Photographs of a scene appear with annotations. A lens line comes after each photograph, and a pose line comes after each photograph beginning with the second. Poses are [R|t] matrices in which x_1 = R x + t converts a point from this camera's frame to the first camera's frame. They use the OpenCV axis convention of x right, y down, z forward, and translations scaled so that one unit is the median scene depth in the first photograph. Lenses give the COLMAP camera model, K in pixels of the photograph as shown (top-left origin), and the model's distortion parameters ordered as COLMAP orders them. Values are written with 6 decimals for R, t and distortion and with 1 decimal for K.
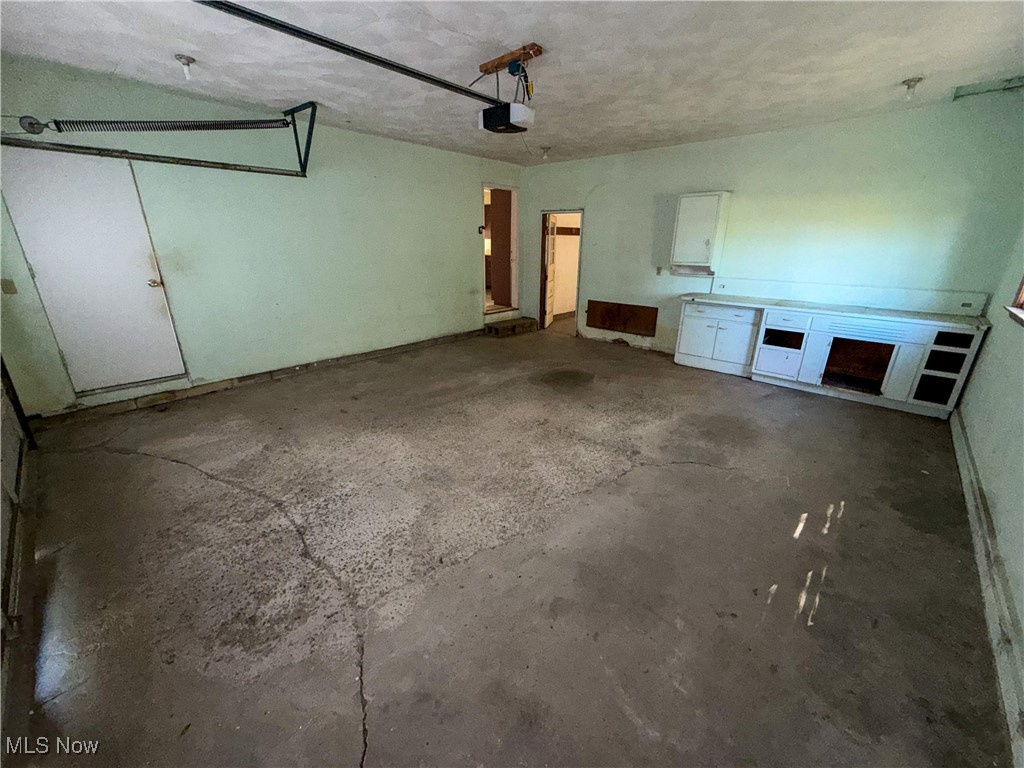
lens RADIAL K [[408.0, 0, 512.0], [0, 408.0, 384.0], [0, 0, 1]] dist [0.000037, 0.000036]
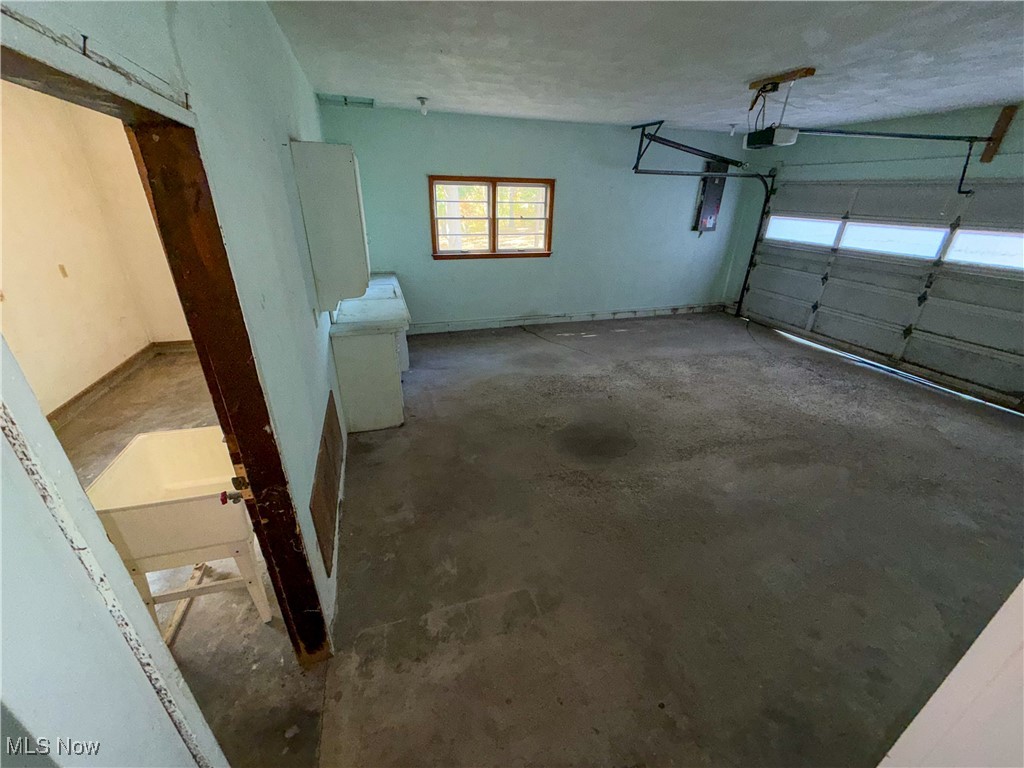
lens RADIAL K [[408.0, 0, 512.0], [0, 408.0, 384.0], [0, 0, 1]] dist [0.000037, 0.000036]
pose [[-0.871657, -0.223057, 0.436417, -0.034066], [0.140587, 0.739226, 0.658620, -0.758336], [-0.469520, 0.635446, -0.612992, 1.919732]]
